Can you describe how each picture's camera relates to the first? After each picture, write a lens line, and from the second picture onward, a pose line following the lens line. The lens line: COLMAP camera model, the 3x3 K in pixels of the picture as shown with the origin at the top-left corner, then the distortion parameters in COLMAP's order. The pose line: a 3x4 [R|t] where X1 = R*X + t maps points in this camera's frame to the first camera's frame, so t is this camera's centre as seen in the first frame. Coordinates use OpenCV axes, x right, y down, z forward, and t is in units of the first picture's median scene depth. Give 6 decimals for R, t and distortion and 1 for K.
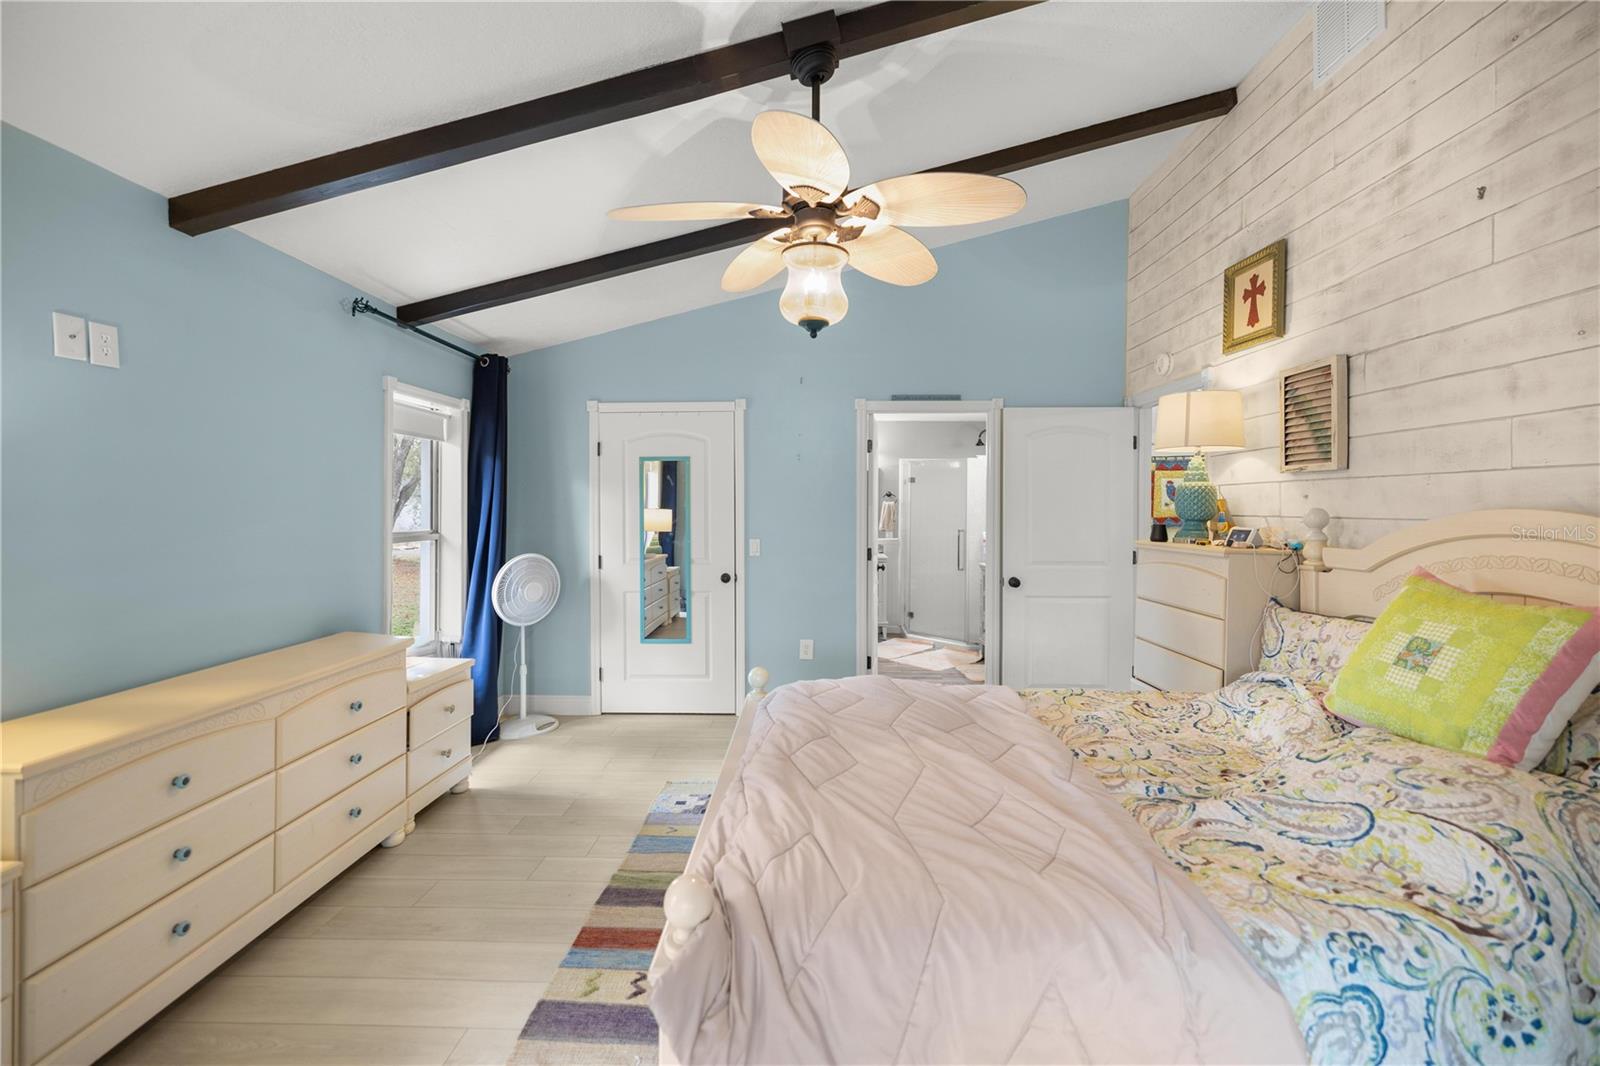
lens RADIAL K [[675.5, 0, 797.2], [0, 675.5, 516.3], [0, 0, 1]] dist [-0.000968, -0.000171]
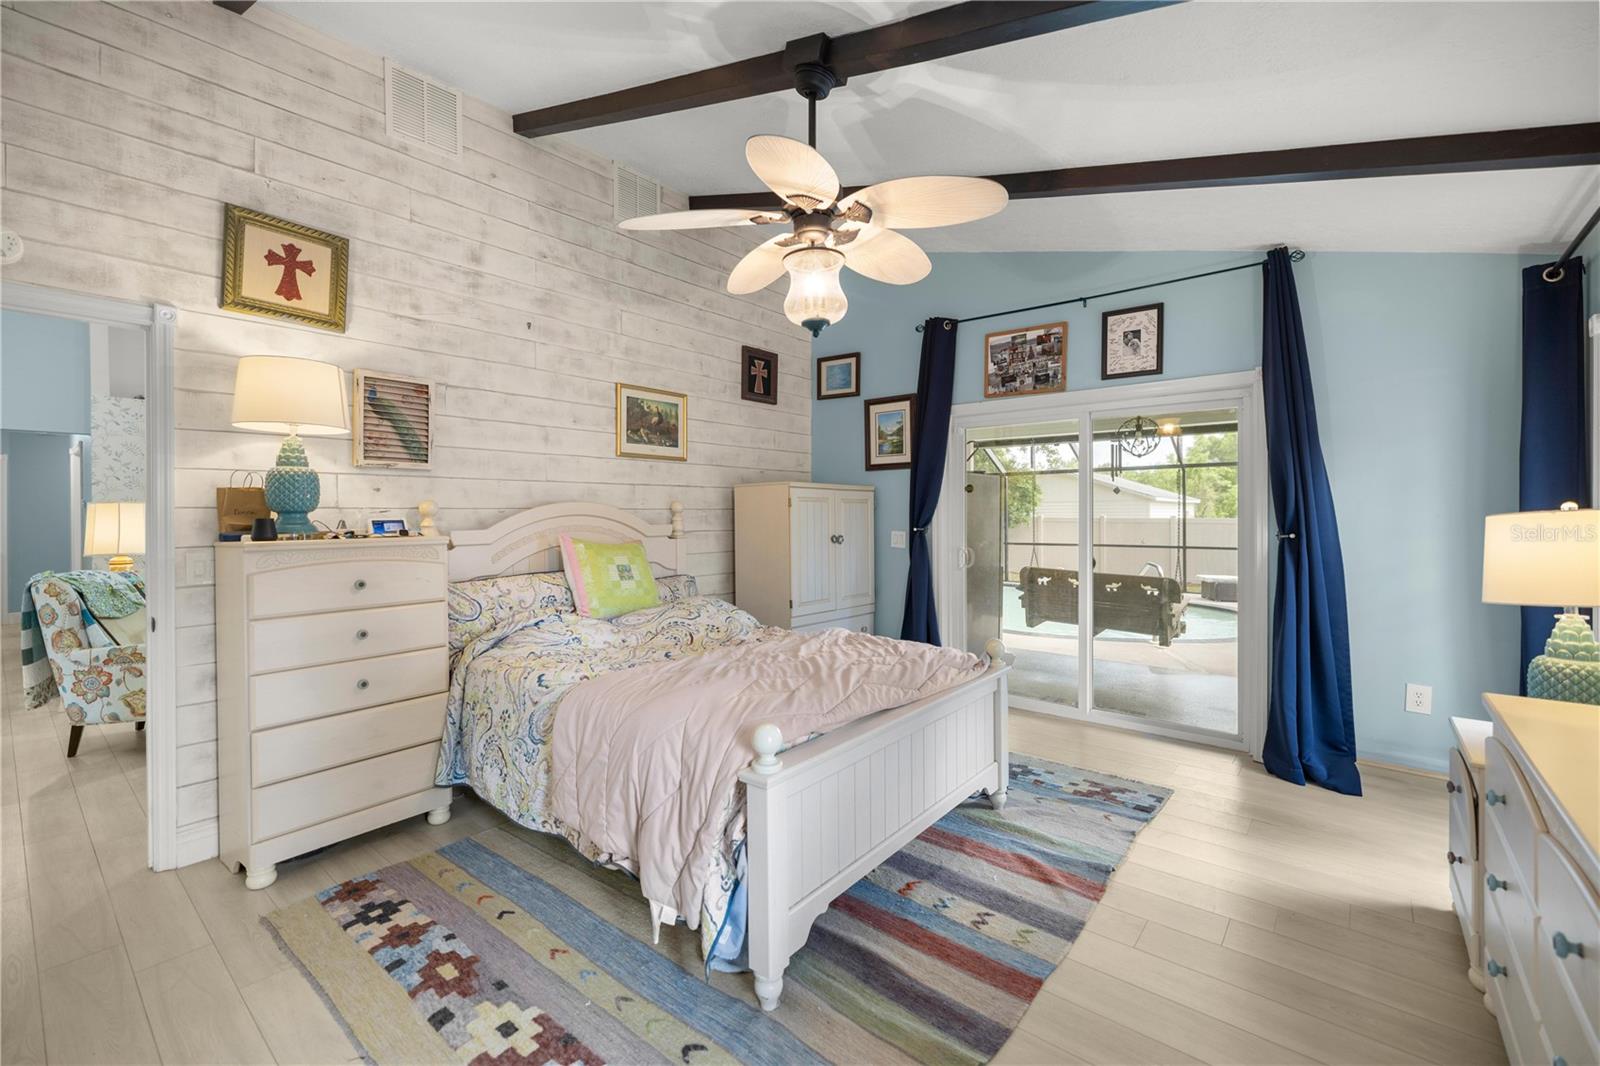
lens RADIAL K [[675.5, 0, 798.6], [0, 675.5, 521.5], [0, 0, 1]] dist [-0.000968, -0.000171]
pose [[-0.789613, -0.008044, 0.613552, -0.483873], [0.009252, 0.999644, 0.025012, 0.001857], [-0.613535, 0.025426, -0.789258, 1.468541]]
